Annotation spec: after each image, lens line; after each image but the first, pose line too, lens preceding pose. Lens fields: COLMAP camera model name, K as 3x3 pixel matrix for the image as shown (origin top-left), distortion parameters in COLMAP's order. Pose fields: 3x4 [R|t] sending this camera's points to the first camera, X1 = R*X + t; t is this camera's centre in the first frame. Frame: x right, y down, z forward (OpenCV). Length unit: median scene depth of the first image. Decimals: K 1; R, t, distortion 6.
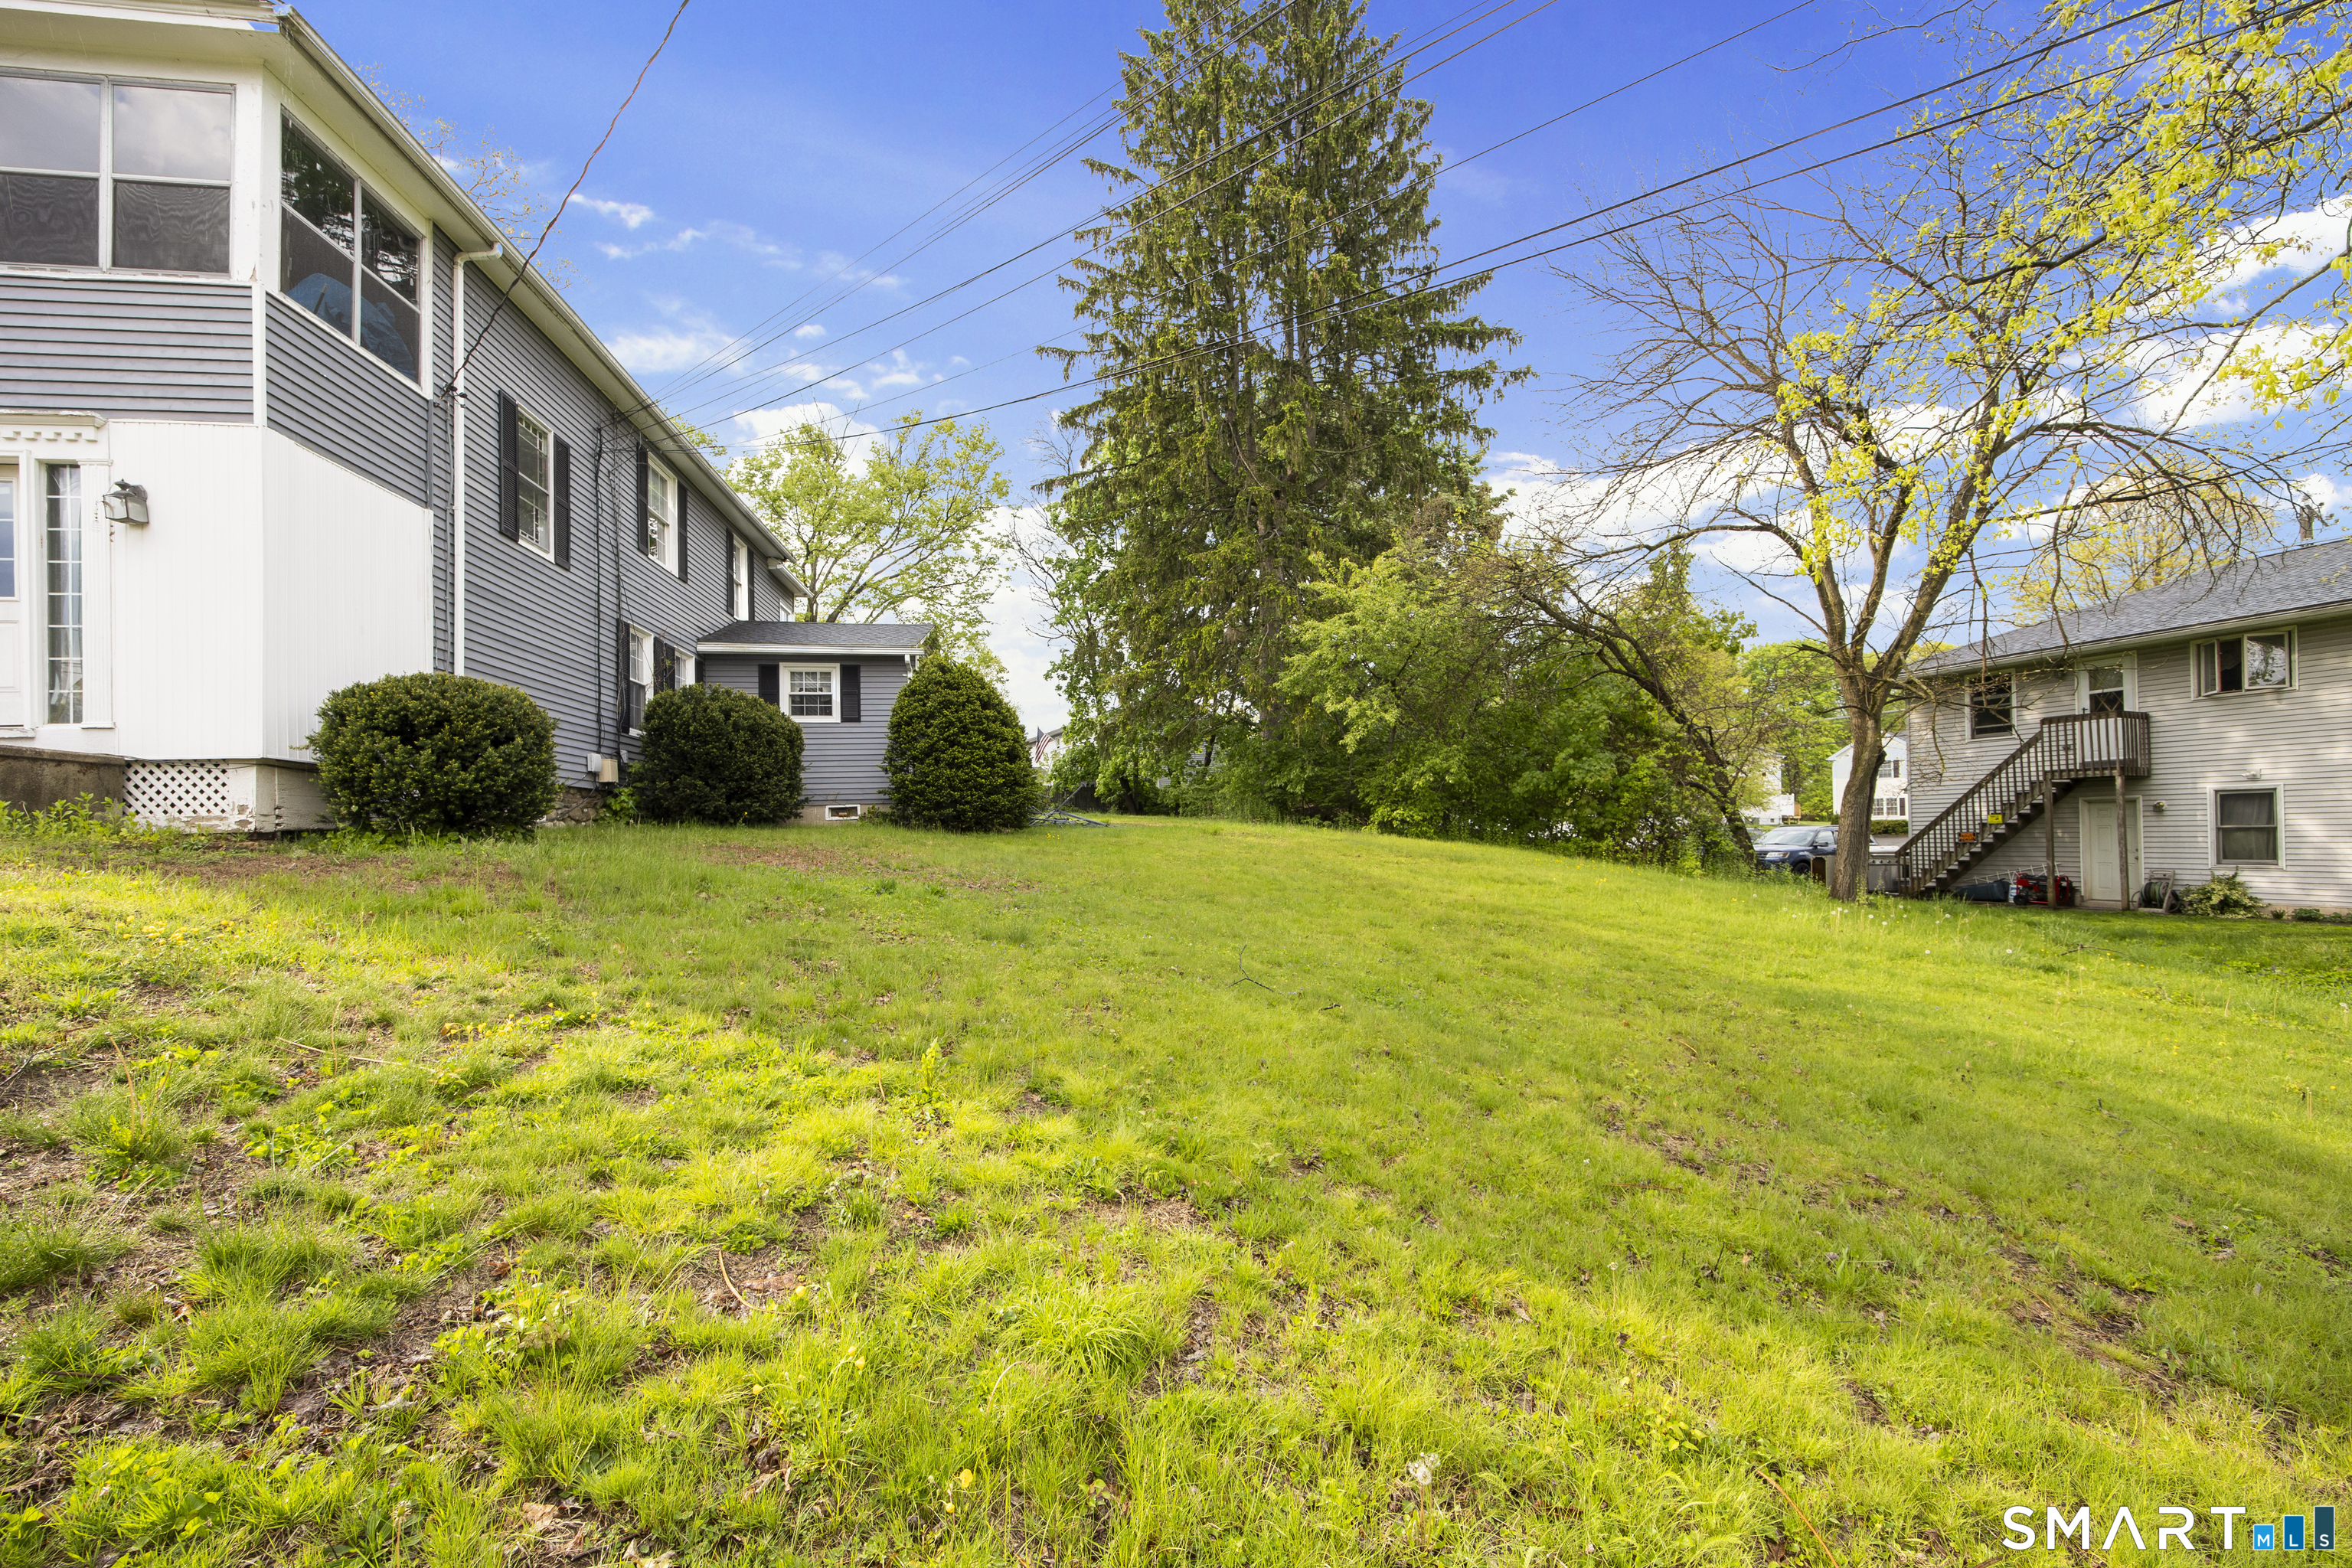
lens RADIAL K [[908.2, 0, 1174.2], [0, 908.2, 817.1], [0, 0, 1]] dist [-0.010760, -0.000112]
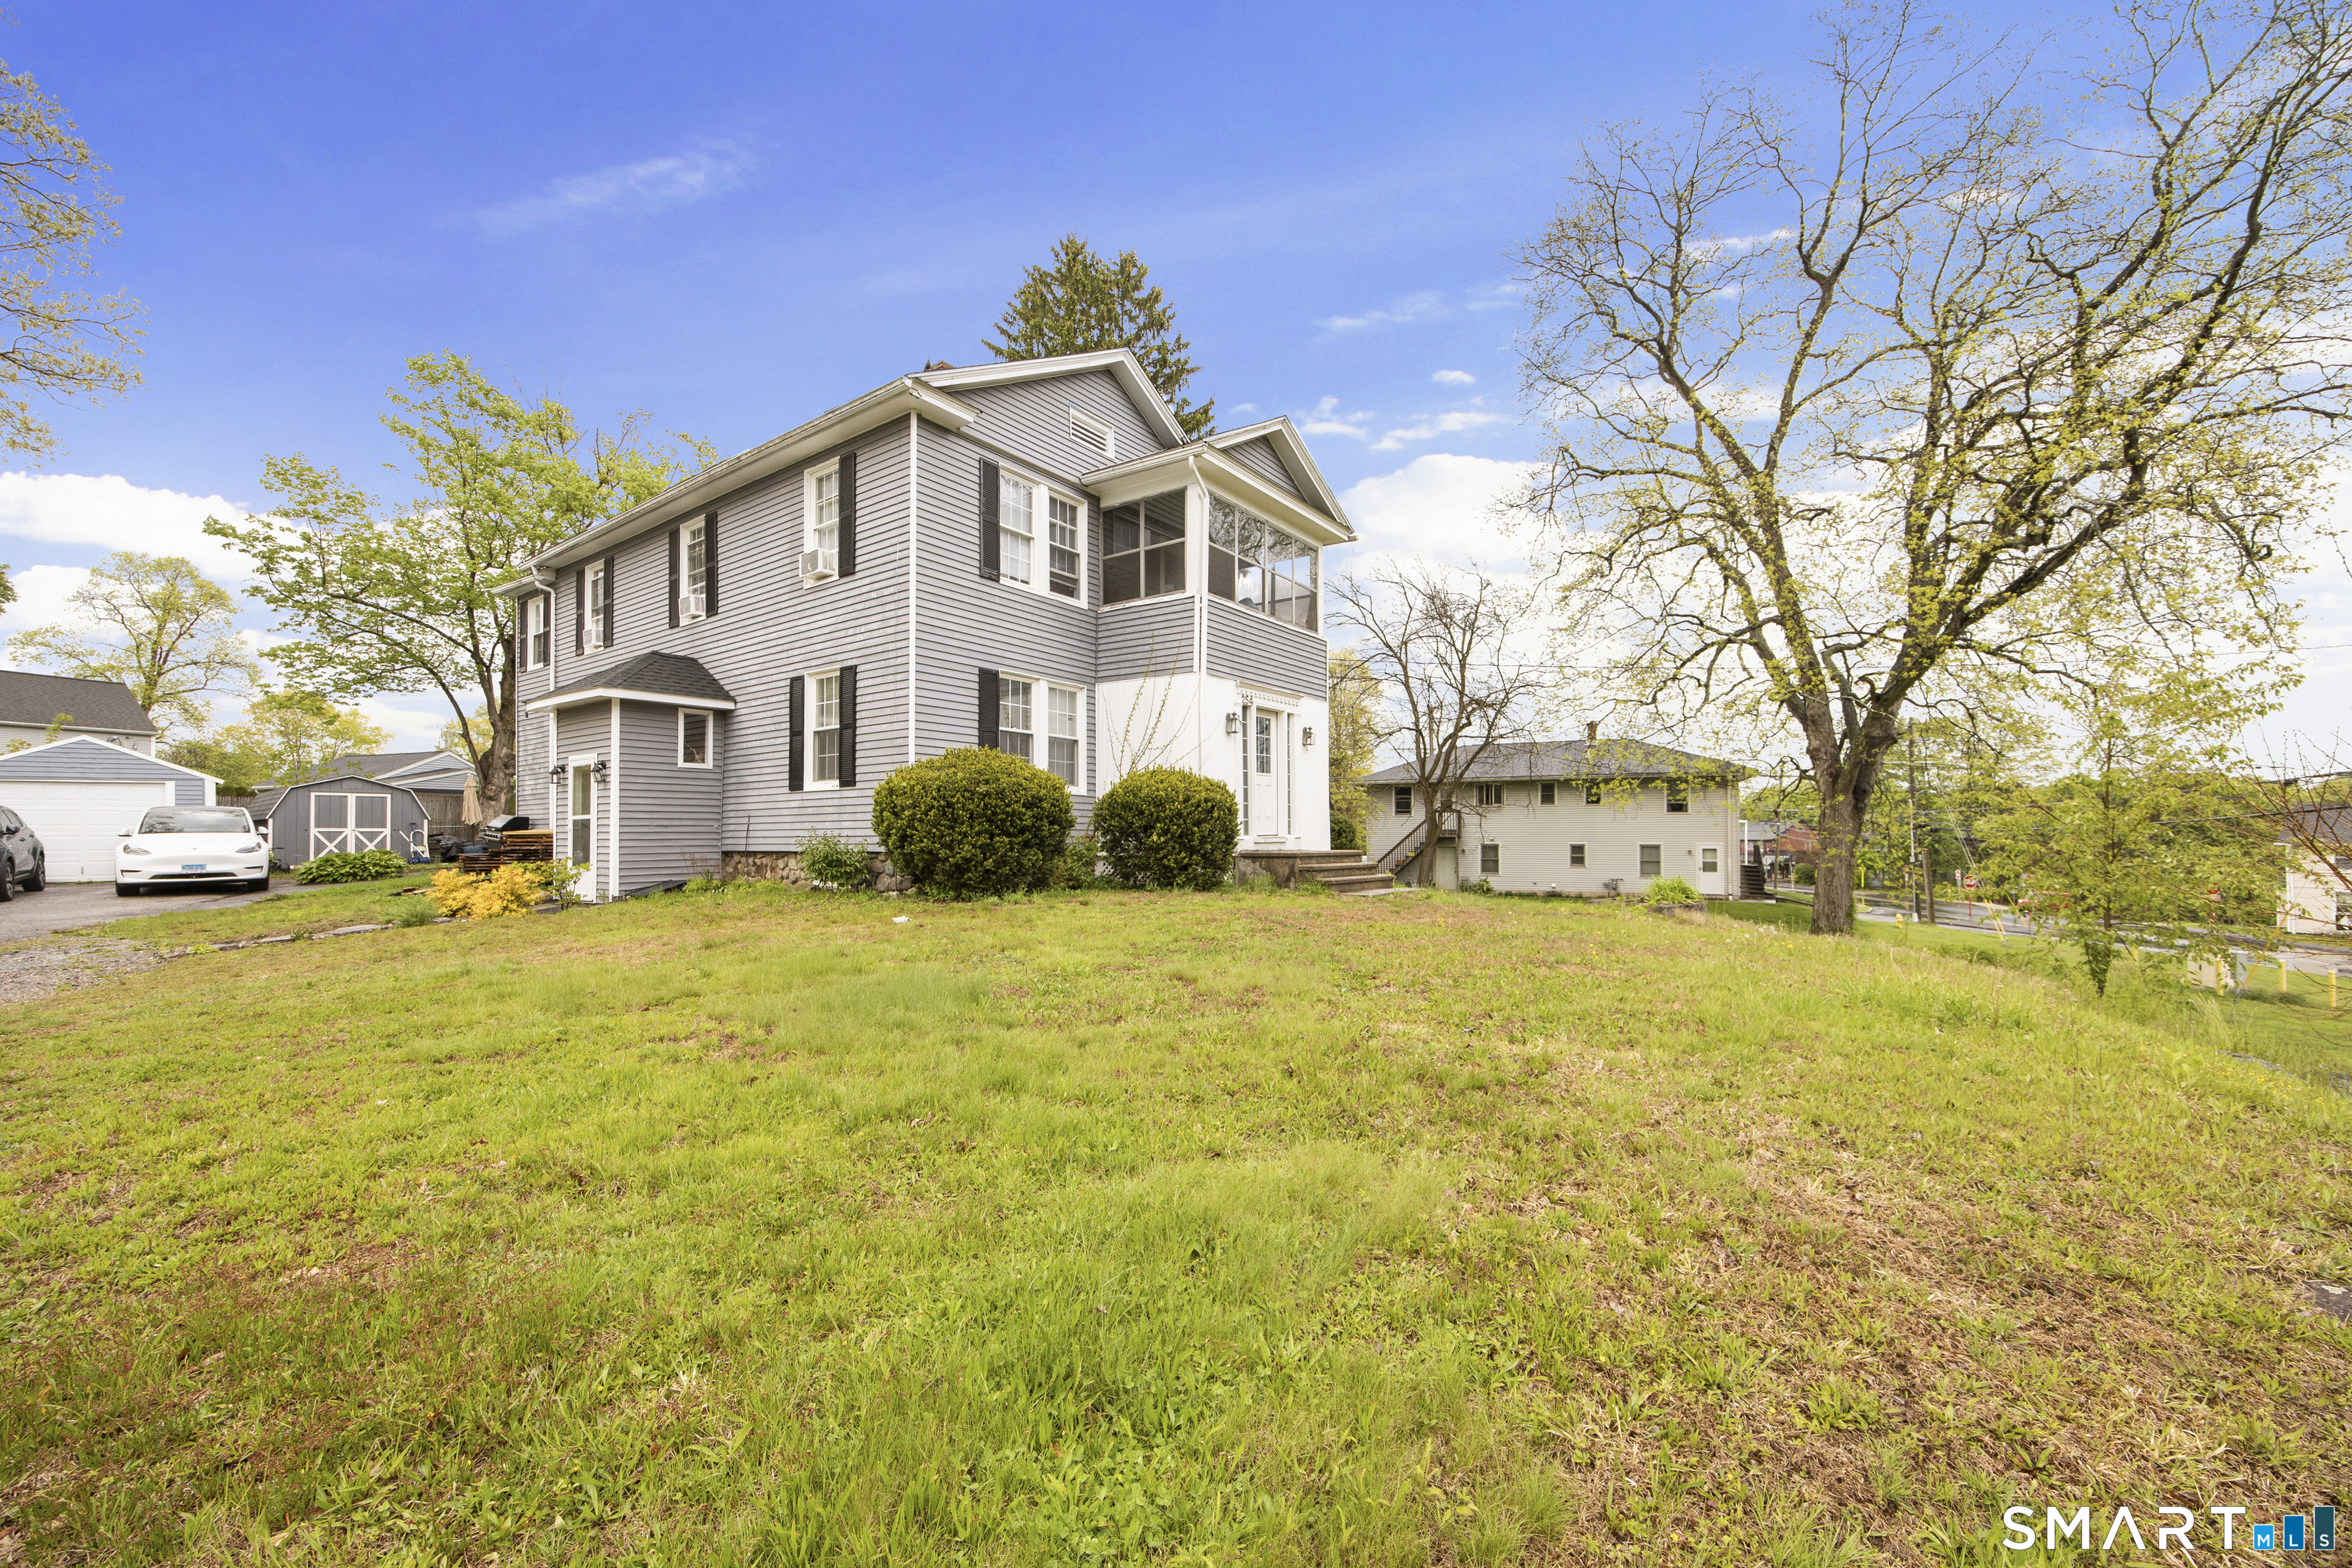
lens RADIAL K [[924.5, 0, 1167.6], [0, 924.5, 766.2], [0, 0, 1]] dist [0.000743, 0.000082]
pose [[0.696497, 0.064061, 0.714695, -1.338904], [-0.015527, 0.997119, -0.074244, -0.043897], [-0.717392, 0.040614, 0.695485, -0.150973]]
